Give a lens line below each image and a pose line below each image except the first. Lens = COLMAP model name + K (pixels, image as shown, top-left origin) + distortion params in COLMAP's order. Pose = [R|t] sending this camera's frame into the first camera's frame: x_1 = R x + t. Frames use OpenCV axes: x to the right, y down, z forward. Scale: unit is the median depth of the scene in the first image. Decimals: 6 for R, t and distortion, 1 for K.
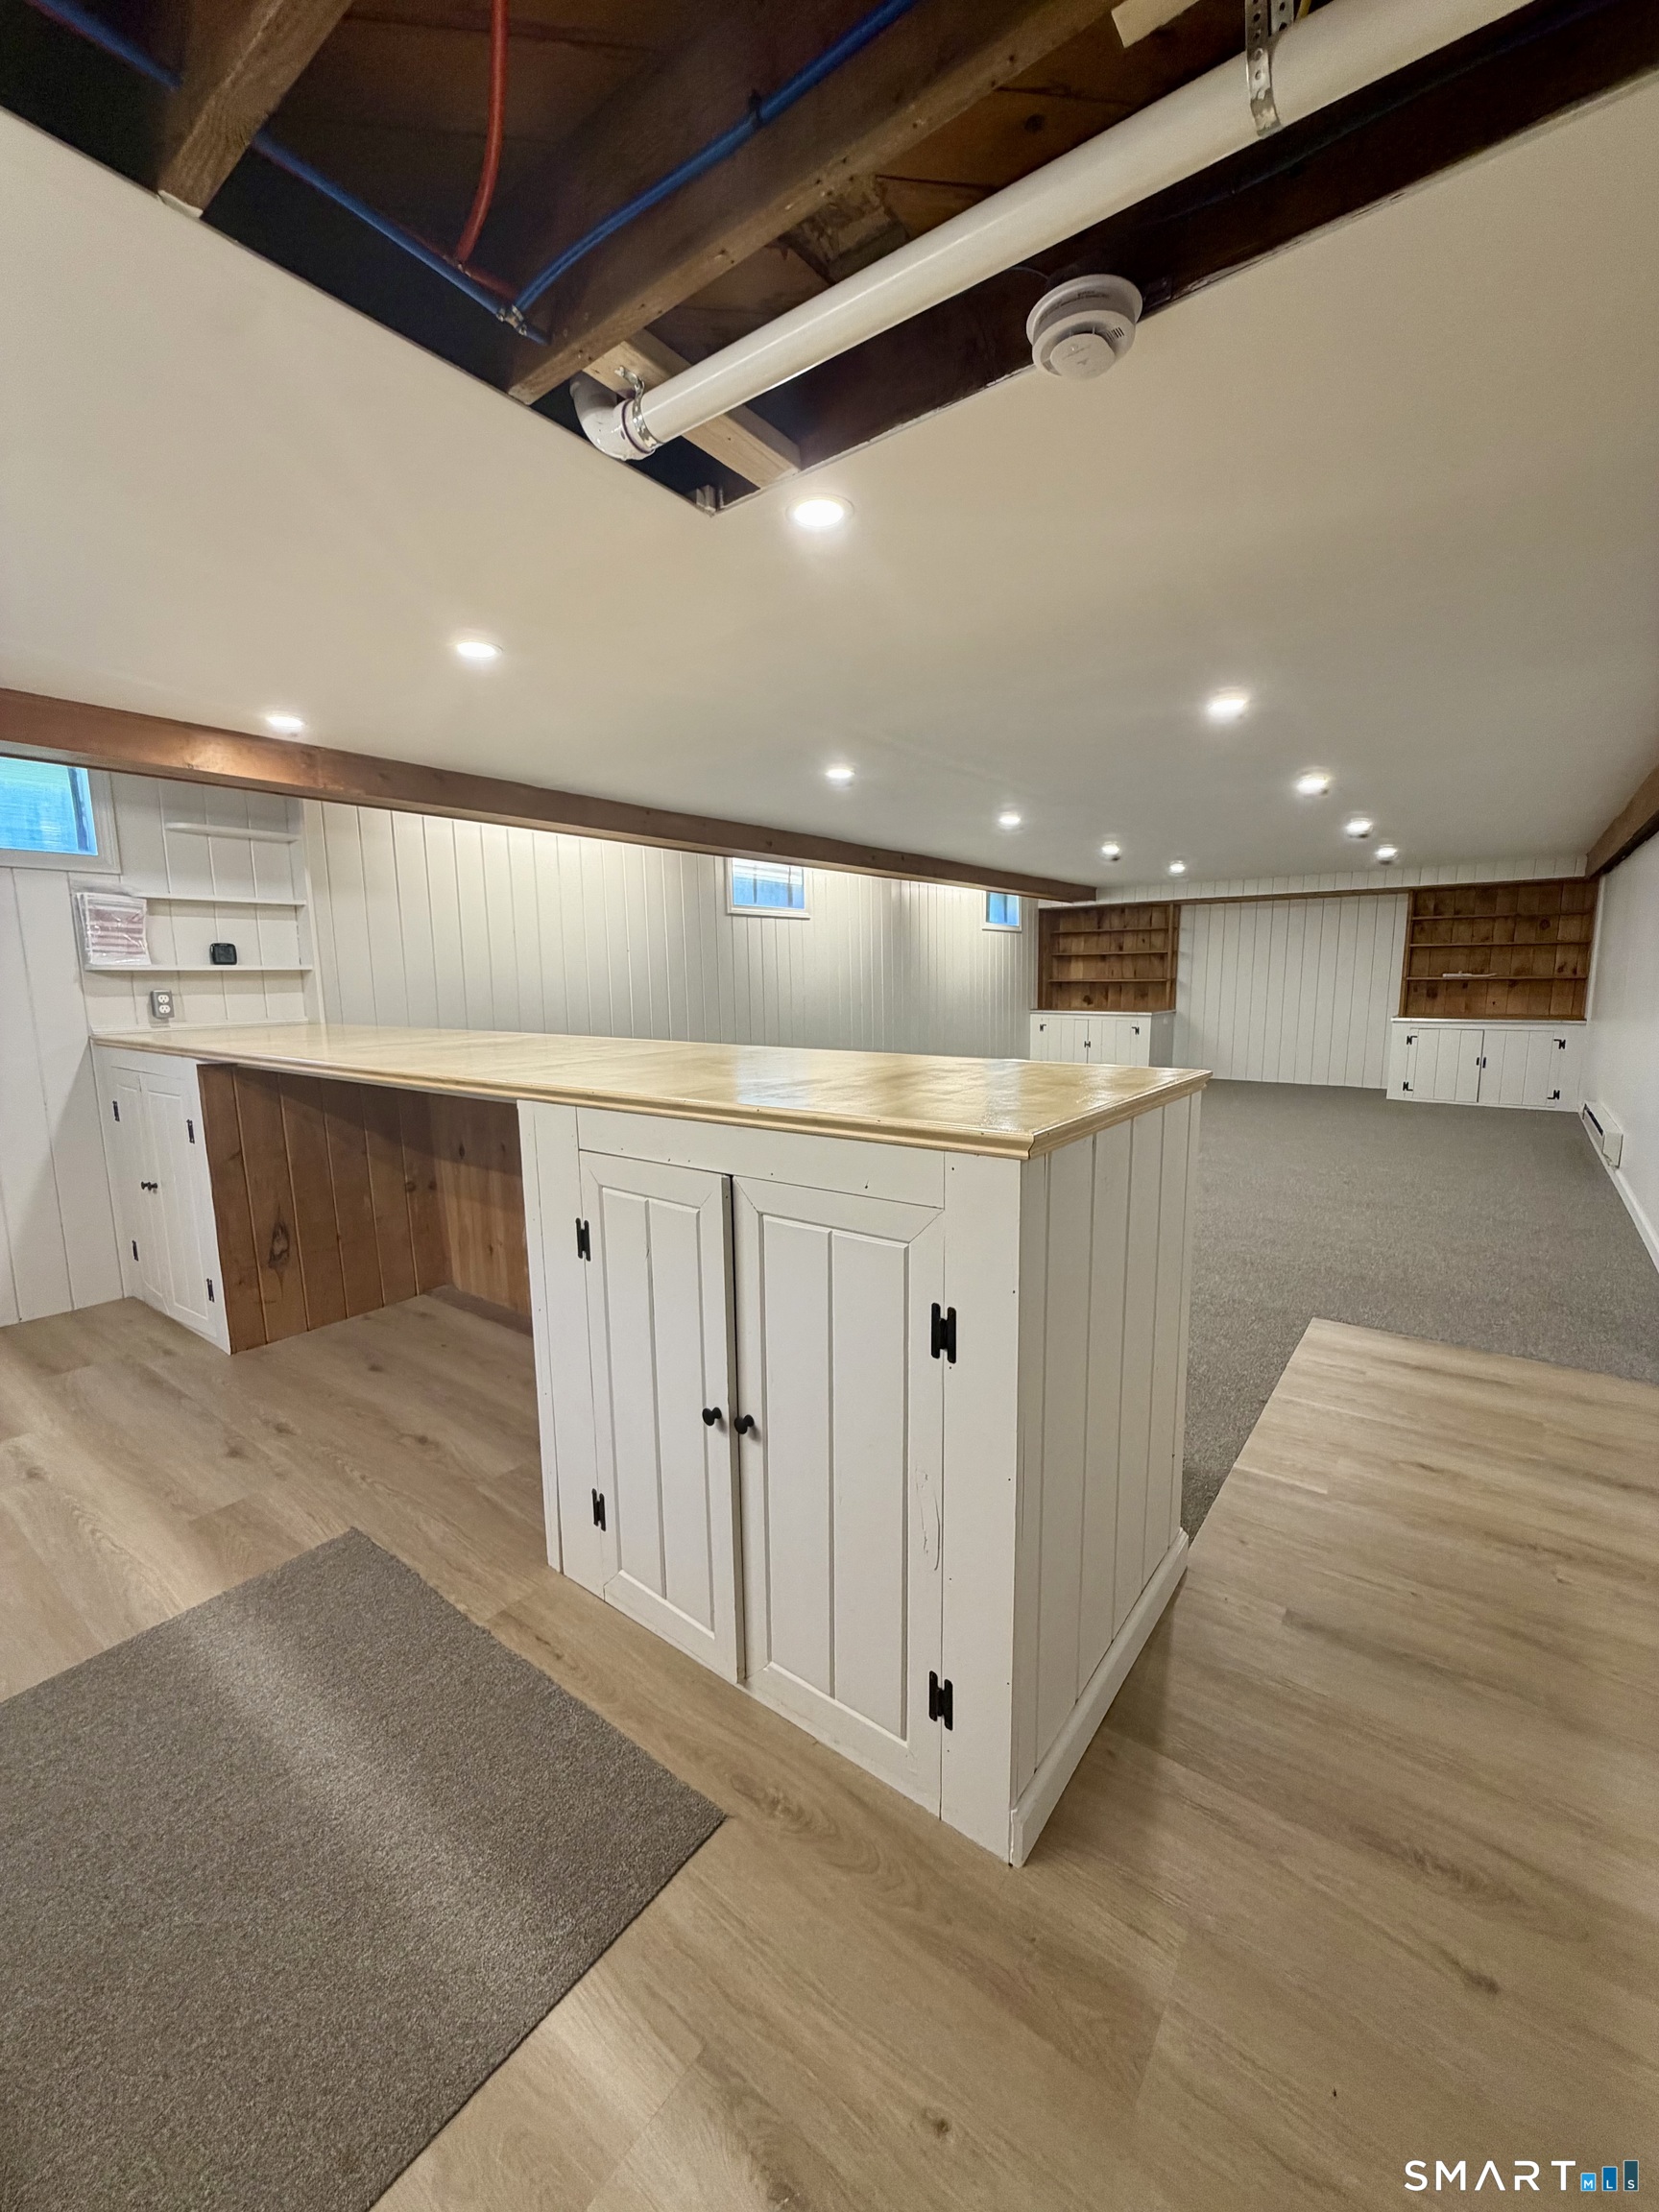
lens RADIAL K [[881.8, 0, 827.3], [0, 881.8, 1102.7], [0, 0, 1]] dist [-0.001124, 0.000298]
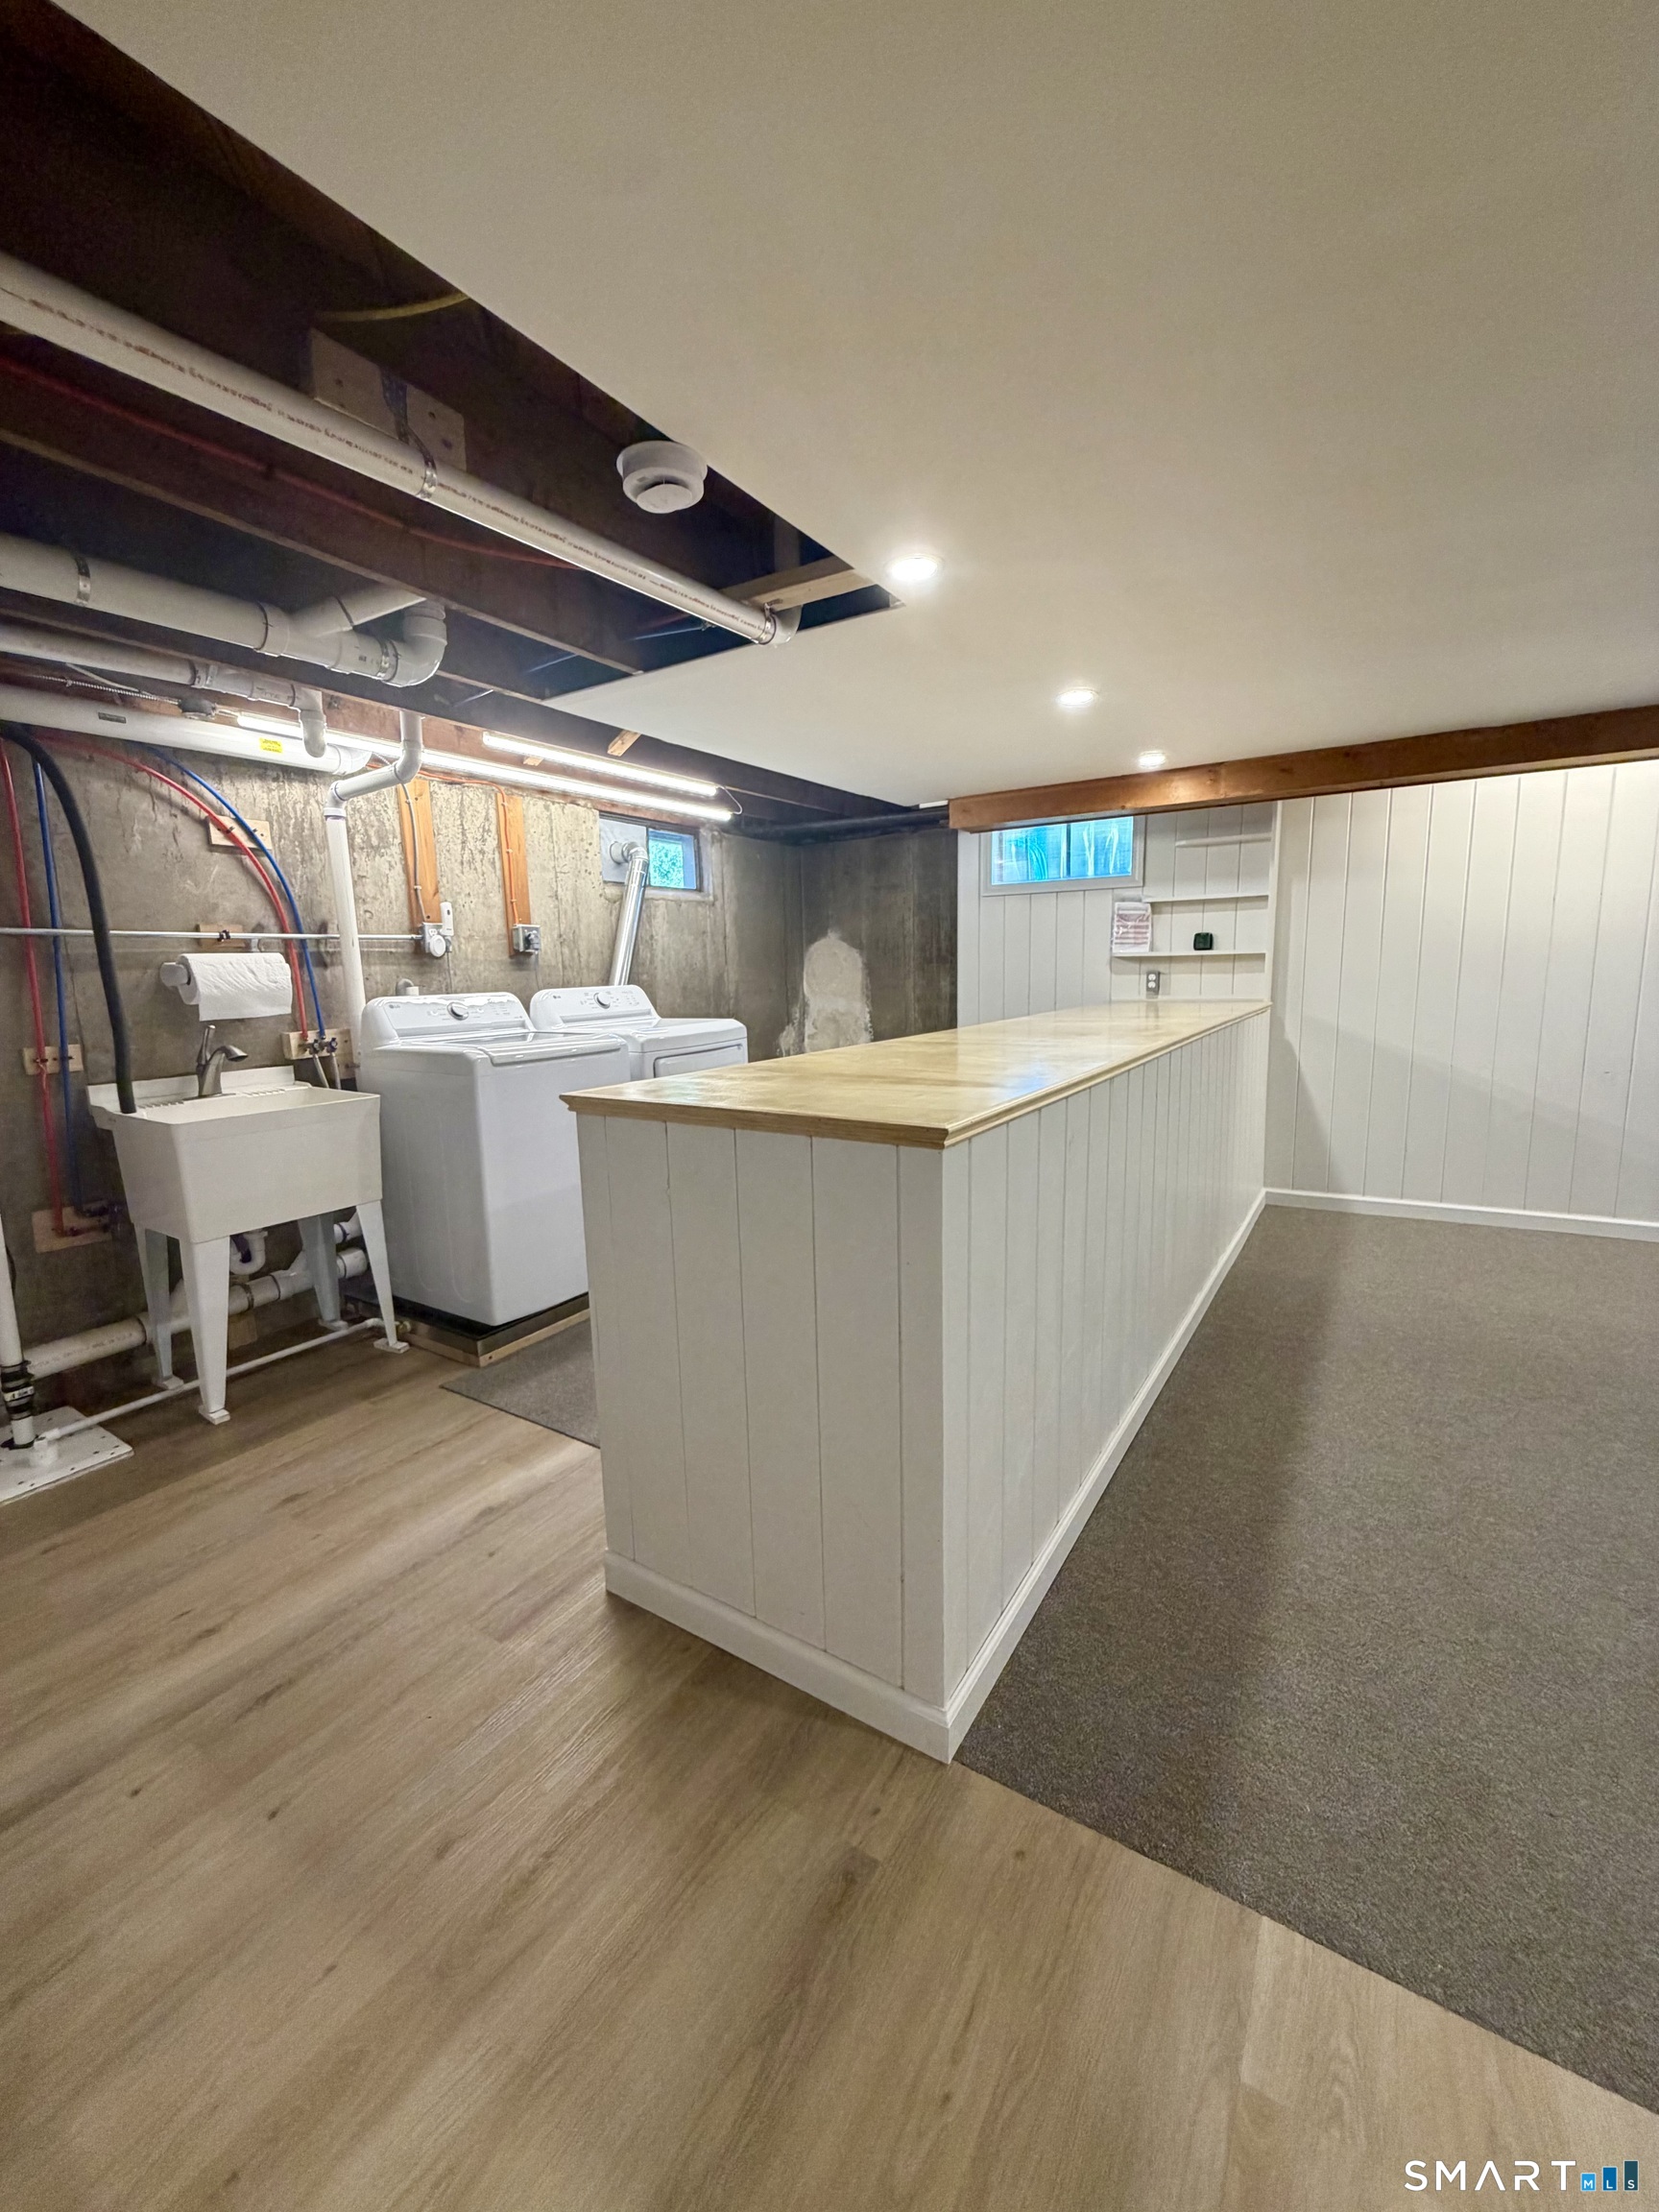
lens RADIAL K [[881.8, 0, 827.3], [0, 881.8, 1102.7], [0, 0, 1]] dist [-0.001124, 0.000298]
pose [[0.079848, 0.161514, -0.983635, 0.240907], [-0.119990, 0.981168, 0.151369, -0.032199], [0.989559, 0.105939, 0.097724, 0.172736]]
